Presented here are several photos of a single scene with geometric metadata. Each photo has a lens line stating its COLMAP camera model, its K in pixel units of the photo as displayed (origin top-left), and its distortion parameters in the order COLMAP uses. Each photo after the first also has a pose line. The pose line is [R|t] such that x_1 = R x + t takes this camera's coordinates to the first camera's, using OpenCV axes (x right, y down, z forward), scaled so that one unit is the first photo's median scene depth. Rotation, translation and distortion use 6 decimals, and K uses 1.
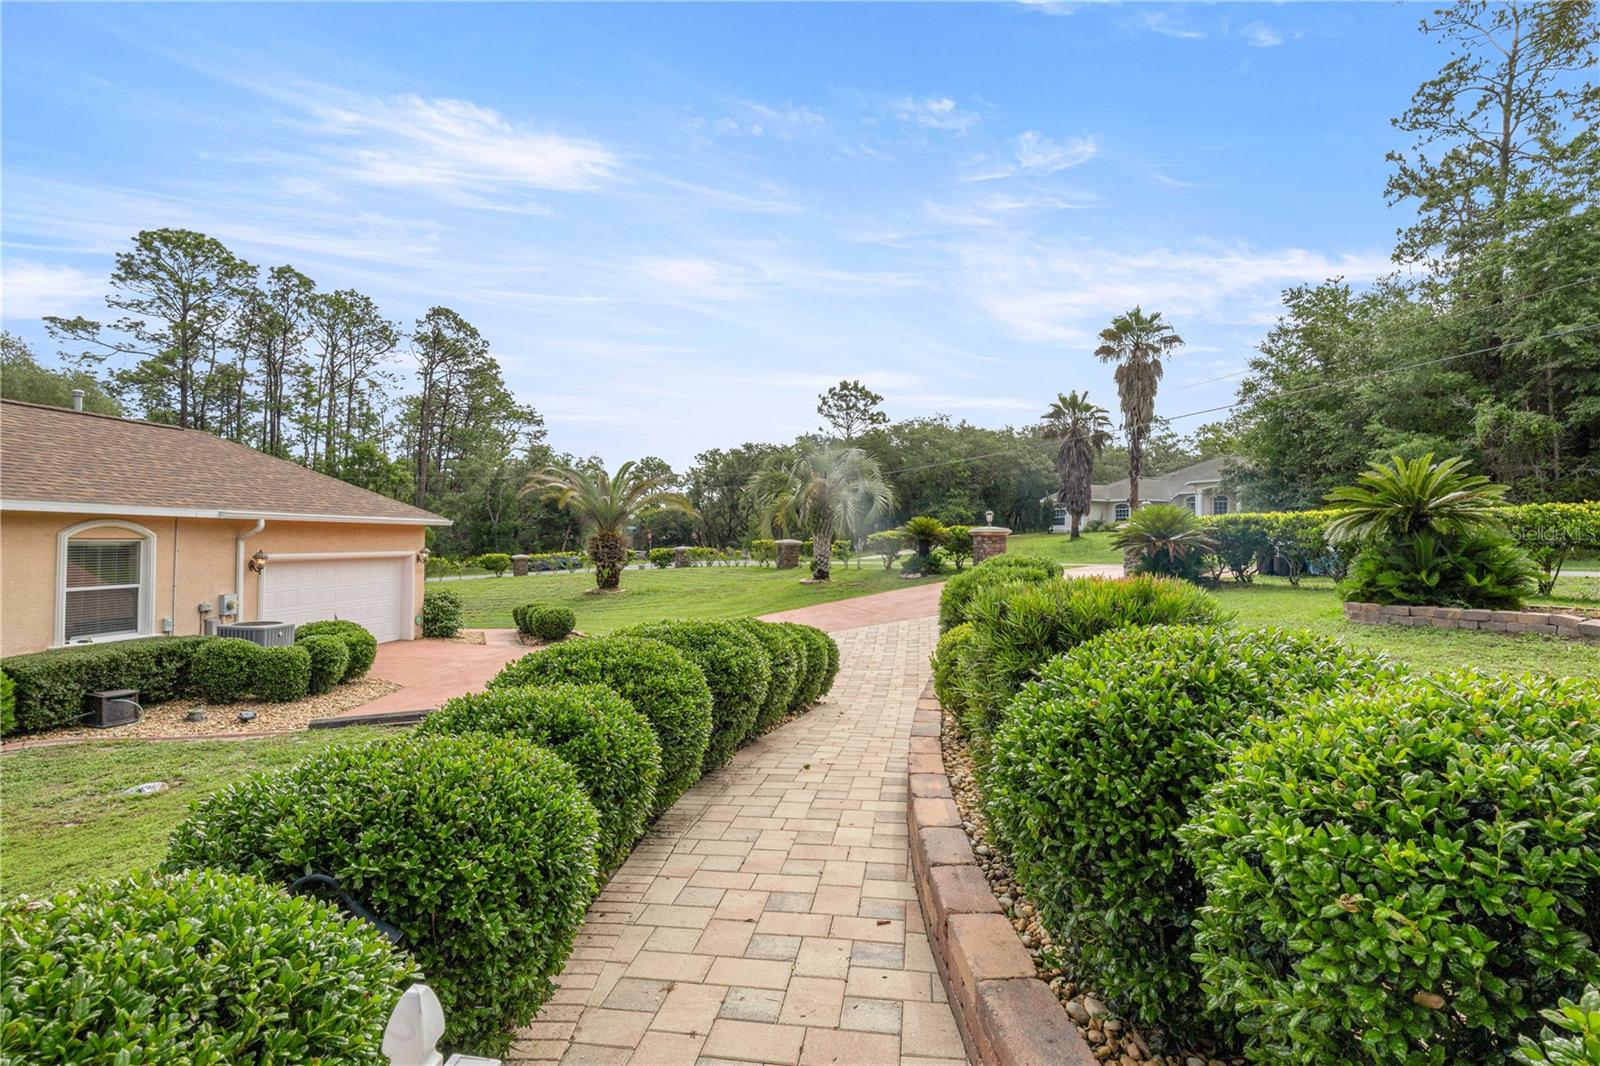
lens RADIAL K [[830.3, 0, 800.0], [0, 830.3, 533.0], [0, 0, 1]] dist [-0.001804, -0.000283]
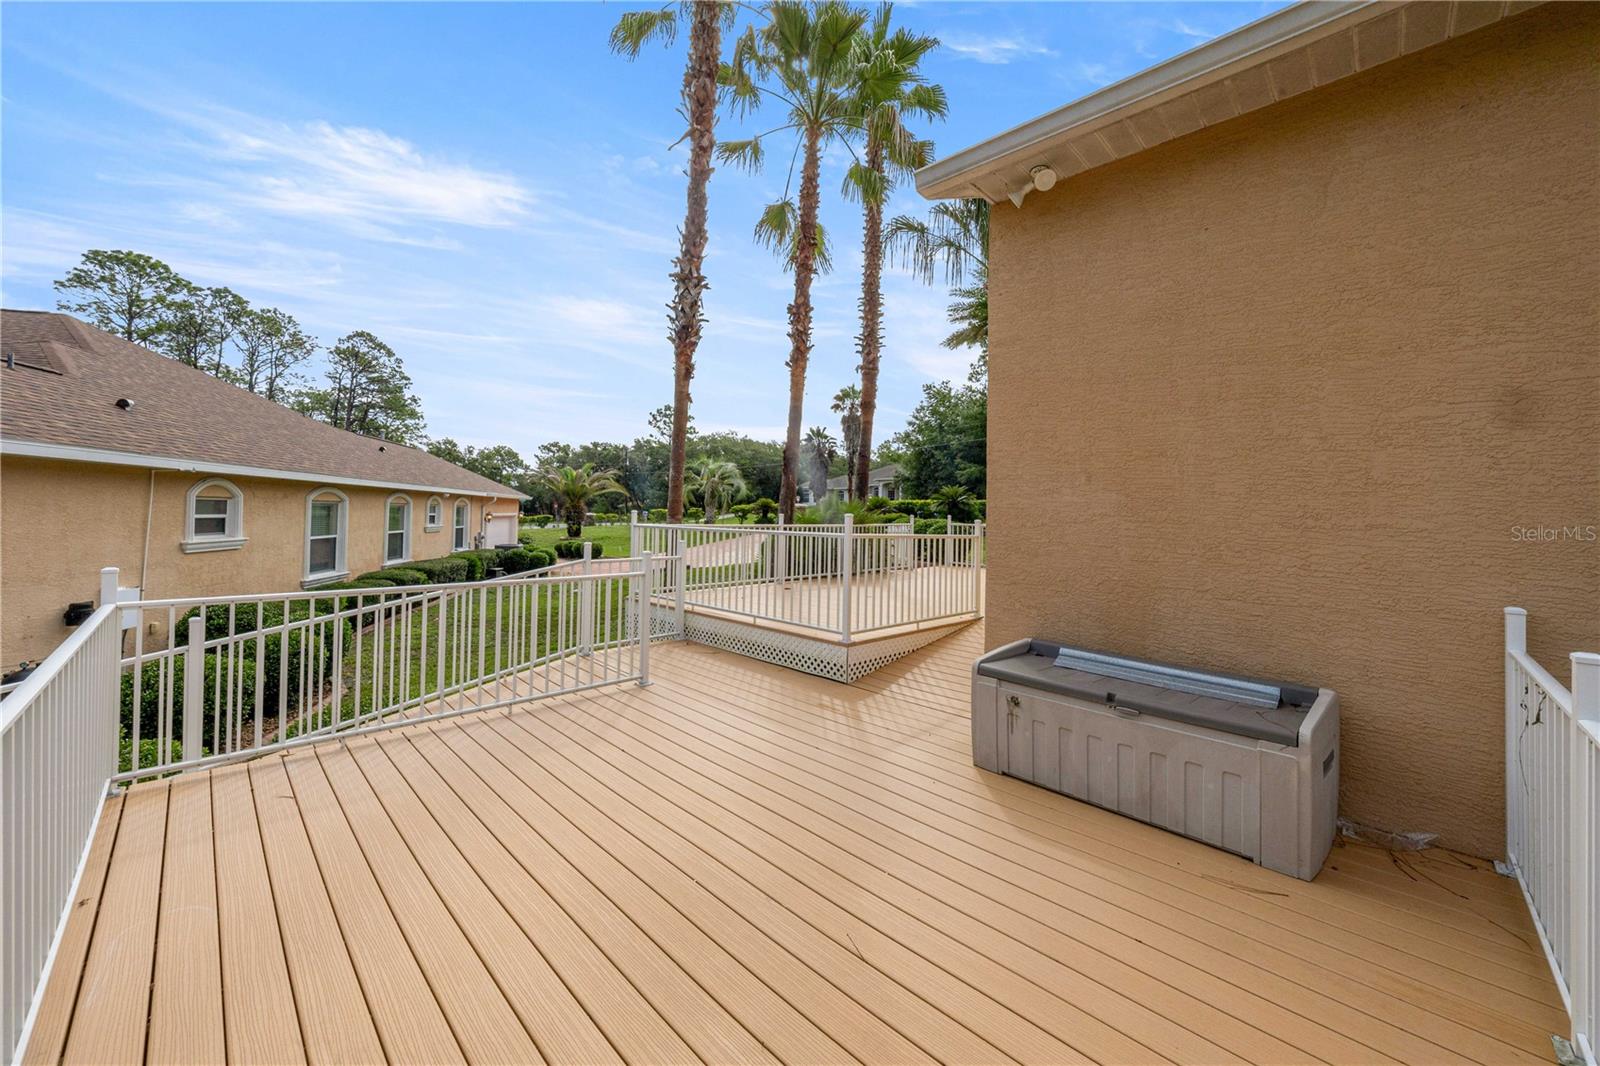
lens RADIAL K [[626.2, 0, 799.8], [0, 626.2, 512.0], [0, 0, 1]] dist [-0.000186, -0.000092]
pose [[0.944935, 0.007380, 0.327176, -0.124913], [-0.010818, 0.999904, 0.008689, -0.000316], [-0.327081, -0.011750, 0.944923, -0.219650]]
